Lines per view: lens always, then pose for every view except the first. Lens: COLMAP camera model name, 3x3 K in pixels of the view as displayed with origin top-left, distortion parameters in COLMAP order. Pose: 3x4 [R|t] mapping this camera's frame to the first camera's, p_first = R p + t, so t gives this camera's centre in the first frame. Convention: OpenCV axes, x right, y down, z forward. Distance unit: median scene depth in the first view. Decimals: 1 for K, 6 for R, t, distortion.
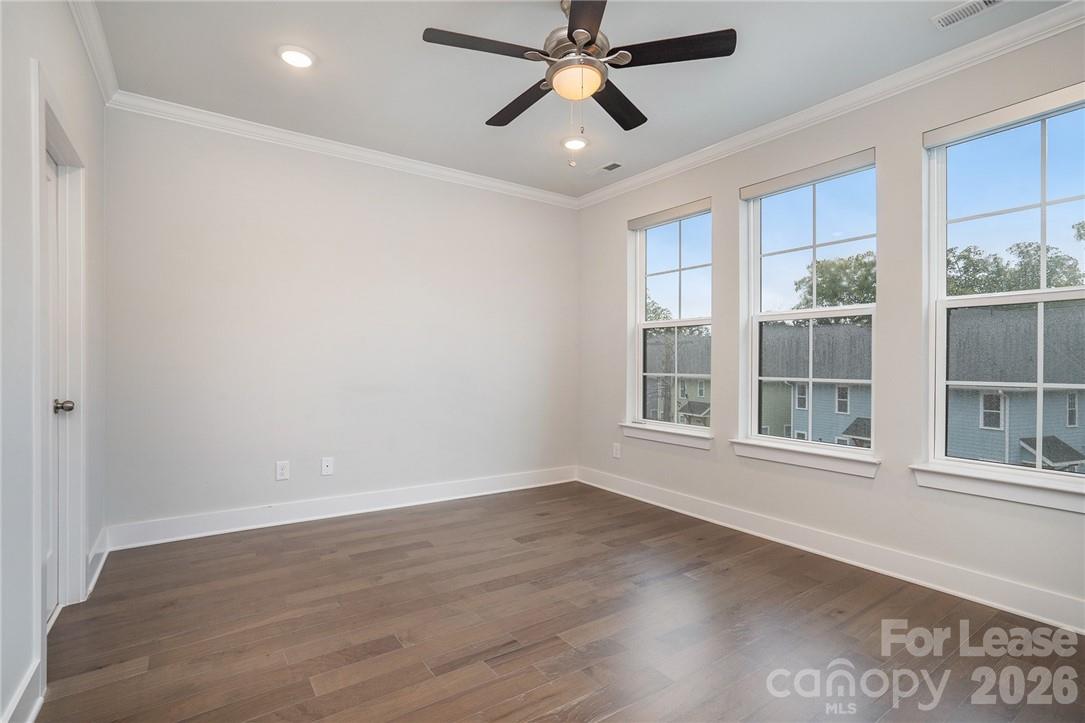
lens RADIAL K [[507.6, 0, 541.2], [0, 507.6, 363.3], [0, 0, 1]] dist [-0.011075, -0.000259]
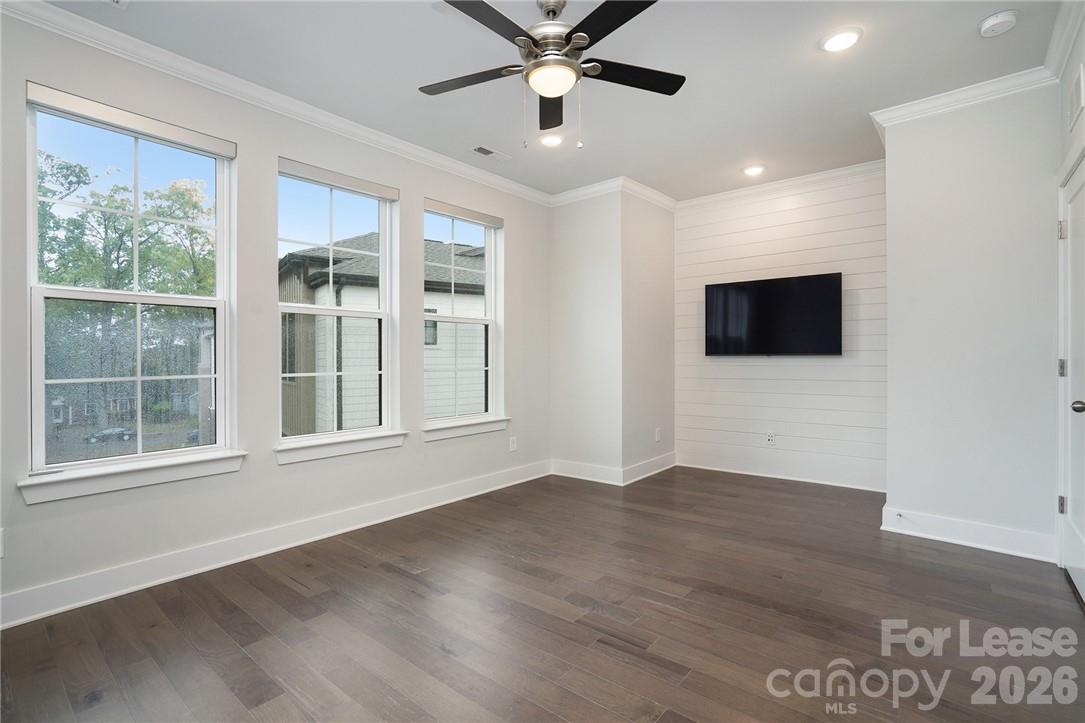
lens RADIAL K [[507.6, 0, 542.5], [0, 507.6, 360.9], [0, 0, 1]] dist [-0.011075, -0.000259]
pose [[-0.253519, -0.005203, 0.967316, -0.591532], [0.002195, 0.999980, 0.005954, 0.001366], [-0.967328, 0.003632, -0.253503, 0.827745]]
